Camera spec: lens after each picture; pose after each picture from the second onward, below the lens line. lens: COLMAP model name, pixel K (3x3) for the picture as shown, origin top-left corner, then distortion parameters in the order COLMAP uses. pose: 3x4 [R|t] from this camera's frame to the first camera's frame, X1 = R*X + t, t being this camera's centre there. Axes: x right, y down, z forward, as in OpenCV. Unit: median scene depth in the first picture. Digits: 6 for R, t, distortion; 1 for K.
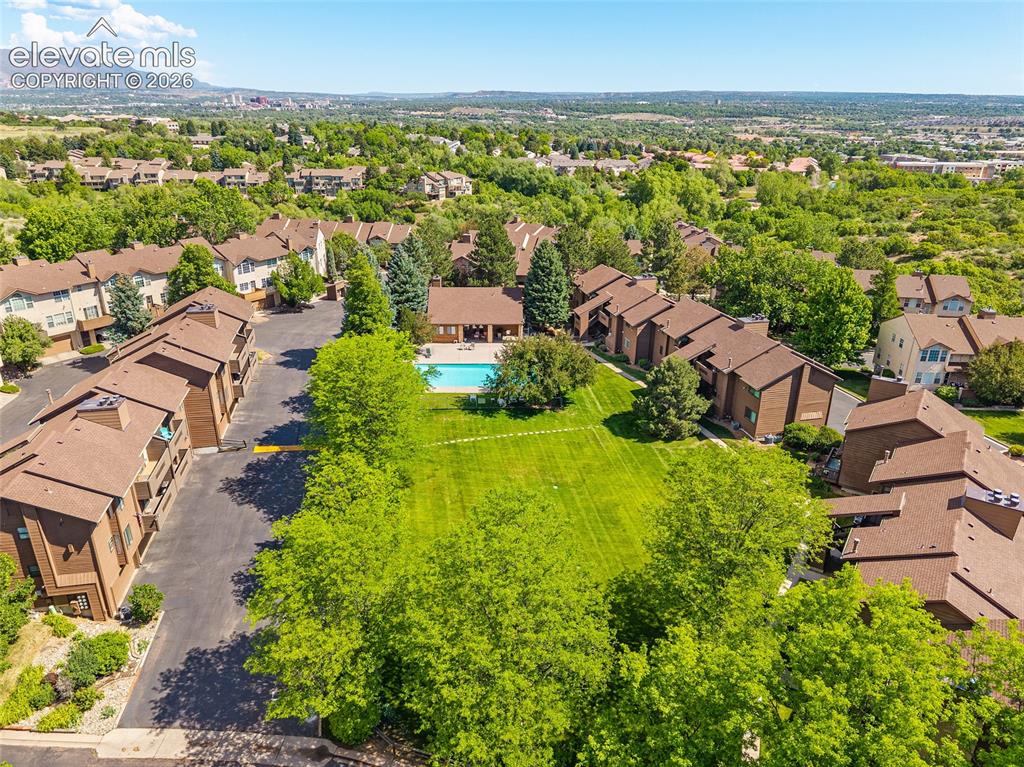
lens RADIAL K [[681.2, 0, 508.8], [0, 681.2, 385.8], [0, 0, 1]] dist [0.012827, -0.019119]
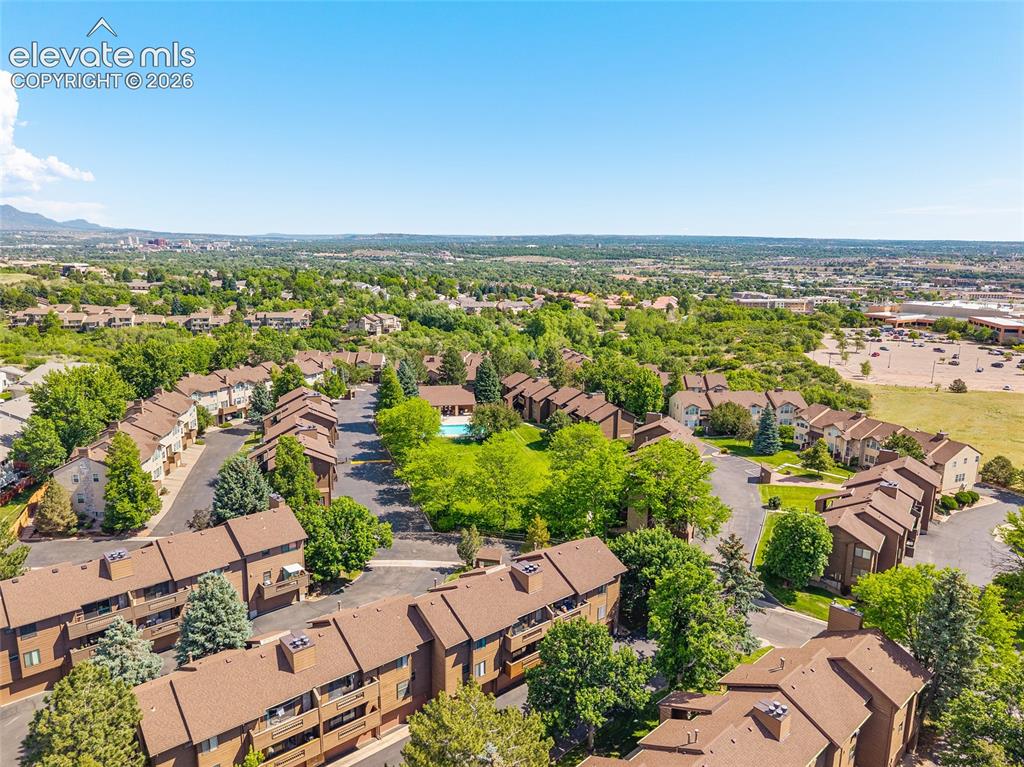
lens RADIAL K [[681.2, 0, 508.8], [0, 681.2, 385.8], [0, 0, 1]] dist [0.012827, -0.019119]
pose [[0.989300, -0.026392, 0.143488, -0.038692], [0.052828, 0.981564, -0.183686, 0.050027], [-0.135995, 0.189301, 0.972456, -0.192936]]
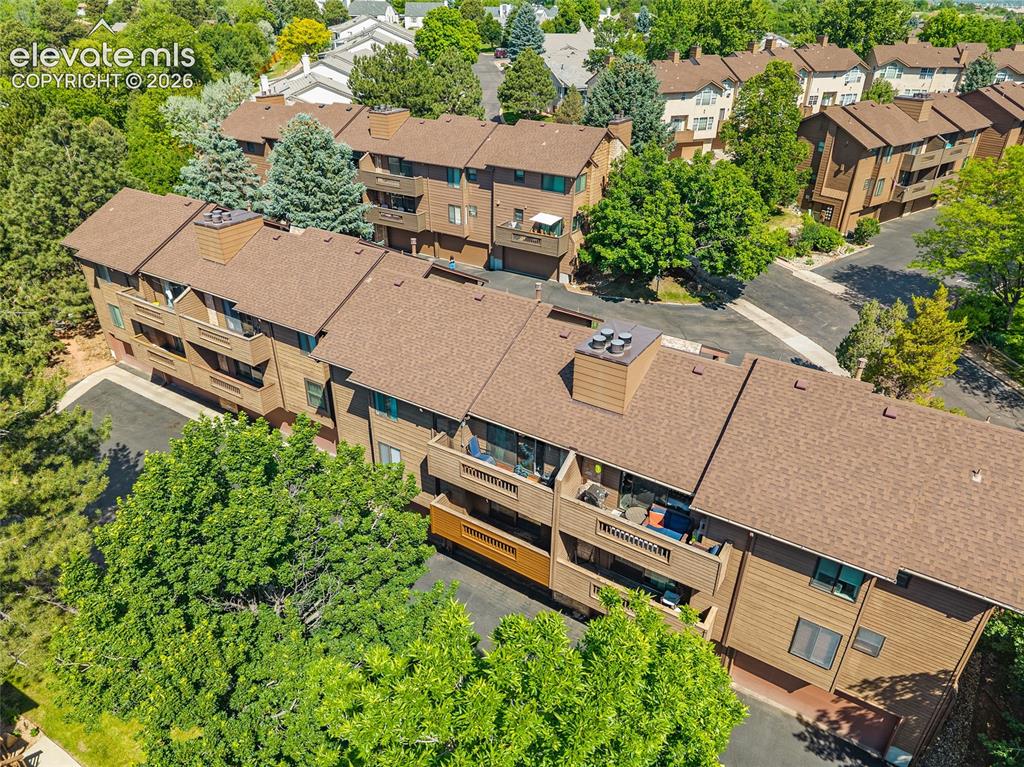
lens RADIAL K [[681.2, 0, 508.8], [0, 681.2, 385.8], [0, 0, 1]] dist [0.012827, -0.019119]
pose [[0.423898, 0.443193, -0.789867, 0.045413], [-0.344975, 0.885366, 0.311640, 0.053272], [0.837438, 0.140381, 0.528196, -0.030062]]
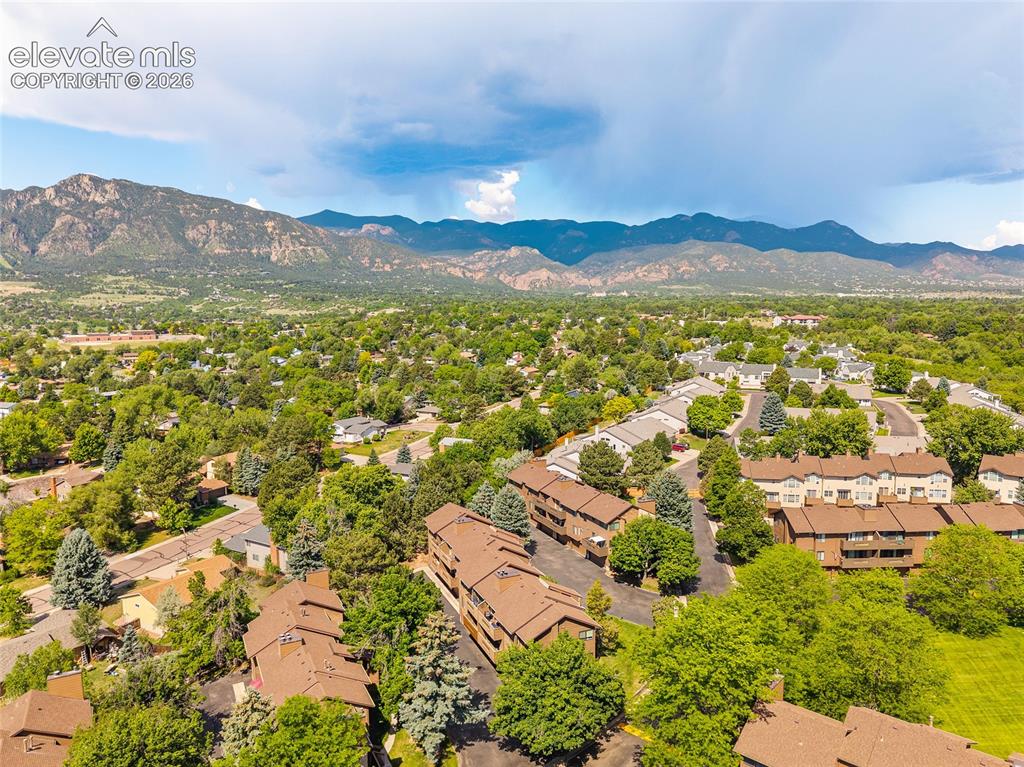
lens RADIAL K [[681.2, 0, 508.8], [0, 681.2, 385.8], [0, 0, 1]] dist [0.012827, -0.019119]
pose [[-0.155633, 0.097436, -0.982998, 0.229764], [-0.365615, 0.918770, 0.148955, -0.032320], [0.917662, 0.382582, -0.107367, 0.014050]]
